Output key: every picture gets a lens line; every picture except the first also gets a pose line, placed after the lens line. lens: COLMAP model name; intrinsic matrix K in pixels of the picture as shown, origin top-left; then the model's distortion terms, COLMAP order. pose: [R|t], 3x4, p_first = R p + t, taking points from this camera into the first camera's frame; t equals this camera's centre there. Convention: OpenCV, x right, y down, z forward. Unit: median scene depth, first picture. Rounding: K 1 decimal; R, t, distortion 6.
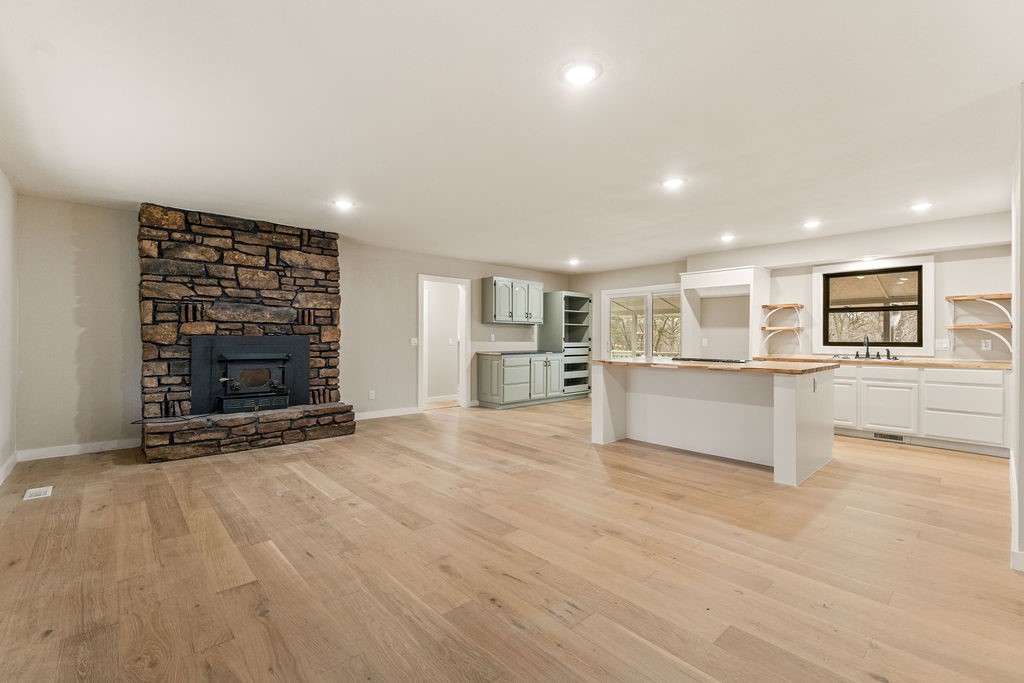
lens RADIAL K [[446.0, 0, 512.0], [0, 446.0, 341.5], [0, 0, 1]] dist [-0.000747, -0.000282]
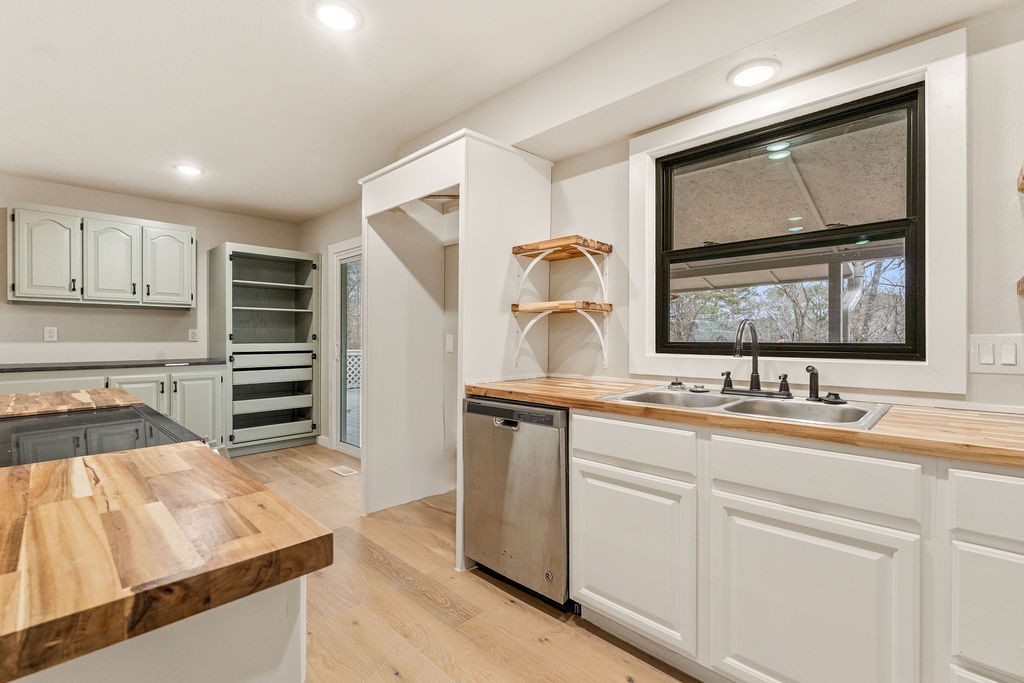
lens RADIAL K [[459.0, 0, 512.0], [0, 459.0, 341.5], [0, 0, 1]] dist [0.000230, 0.000182]
pose [[0.998455, -0.002305, 0.055525, 0.425539], [0.002175, 0.999995, 0.002399, -0.000650], [-0.055530, -0.002274, 0.998454, 0.478458]]
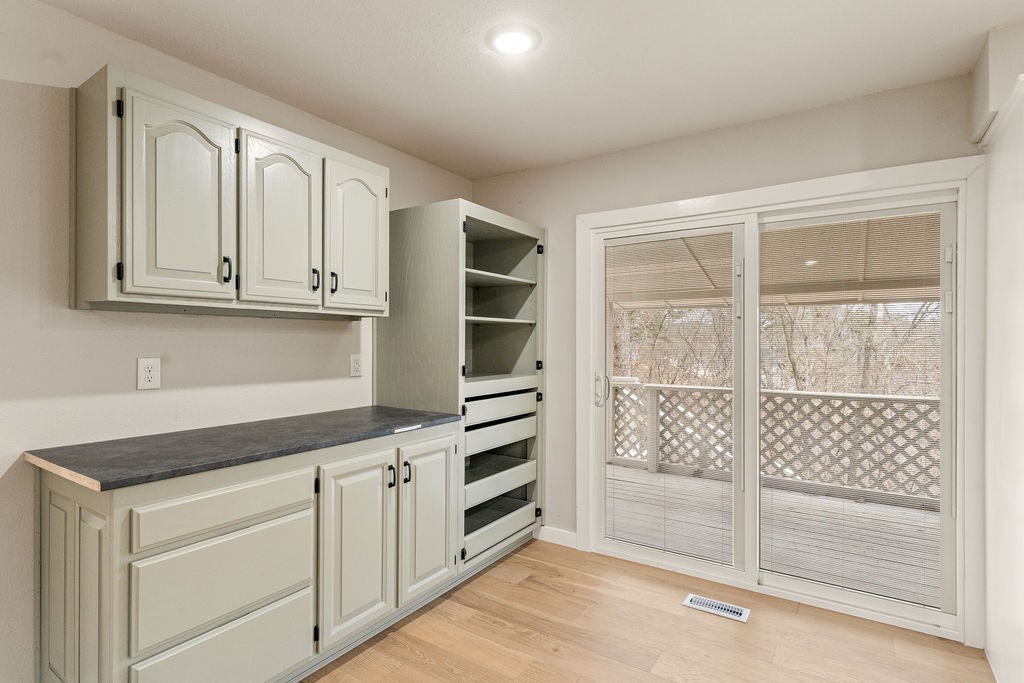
lens RADIAL K [[517.6, 0, 512.0], [0, 517.6, 341.5], [0, 0, 1]] dist [0.001767, 0.000384]
pose [[0.970009, -0.001999, 0.243060, 0.069757], [0.003984, 0.999963, -0.007673, -0.021884], [-0.243035, 0.008411, 0.969981, 0.704716]]
